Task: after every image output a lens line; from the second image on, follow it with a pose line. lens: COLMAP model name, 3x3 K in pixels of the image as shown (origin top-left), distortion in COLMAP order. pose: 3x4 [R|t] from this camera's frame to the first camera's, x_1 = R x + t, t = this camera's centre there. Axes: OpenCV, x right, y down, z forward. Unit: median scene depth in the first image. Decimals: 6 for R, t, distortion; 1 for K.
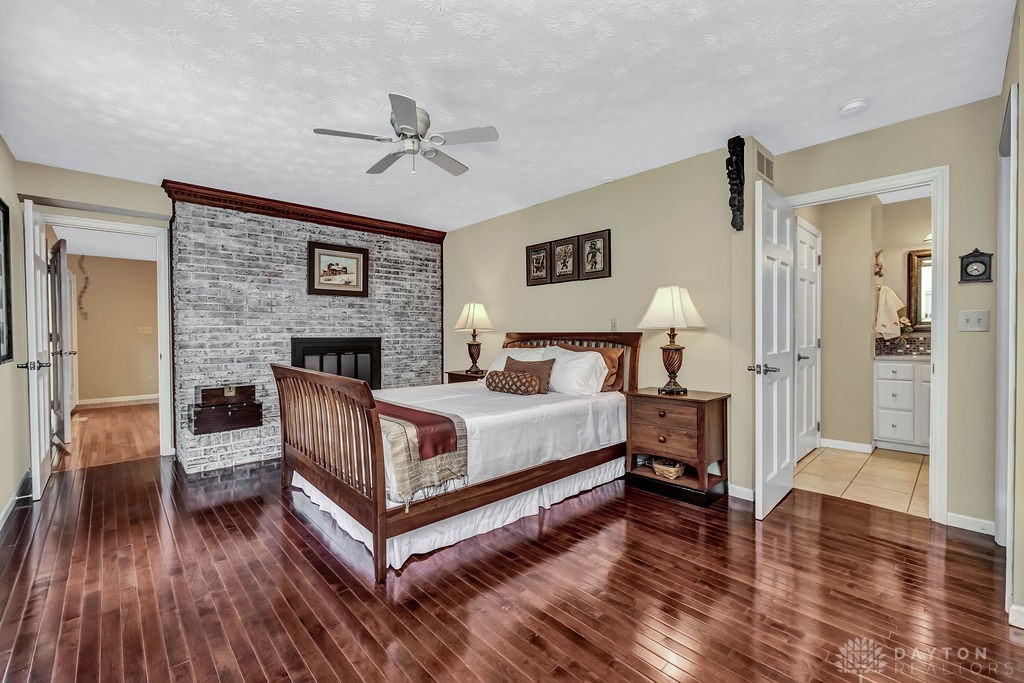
lens RADIAL K [[433.1, 0, 515.9], [0, 433.1, 338.0], [0, 0, 1]] dist [-0.002815, 0.000395]
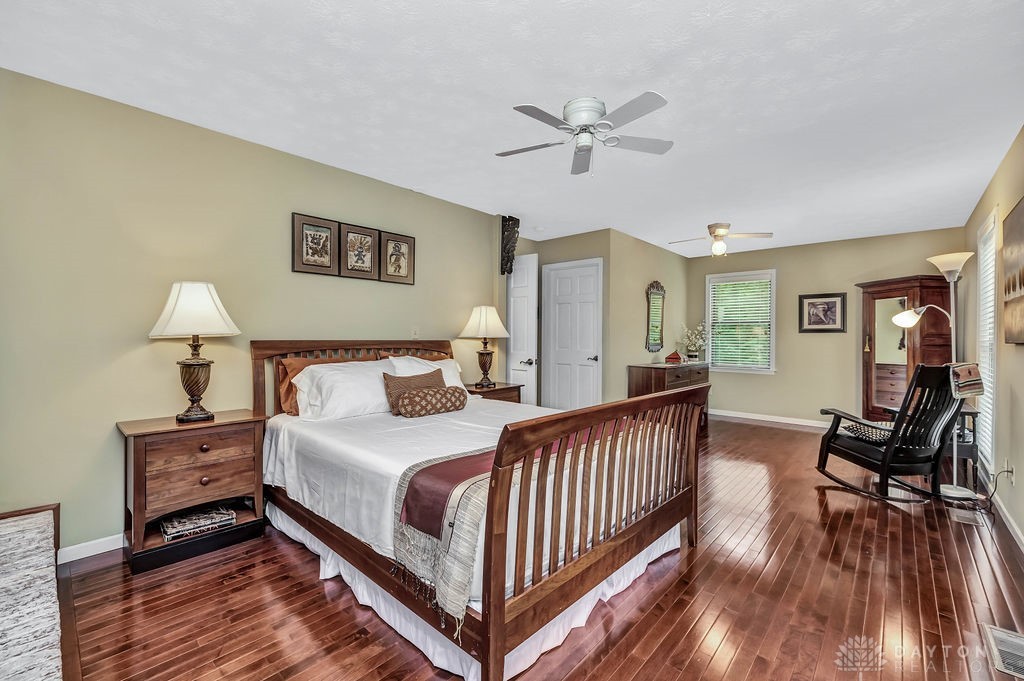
lens RADIAL K [[433.1, 0, 514.8], [0, 433.1, 340.6], [0, 0, 1]] dist [-0.002815, 0.000395]
pose [[-0.090565, 0.007037, 0.995866, -0.742692], [0.018109, 0.999821, -0.005418, -0.003480], [-0.995726, 0.017543, -0.090676, 0.802313]]
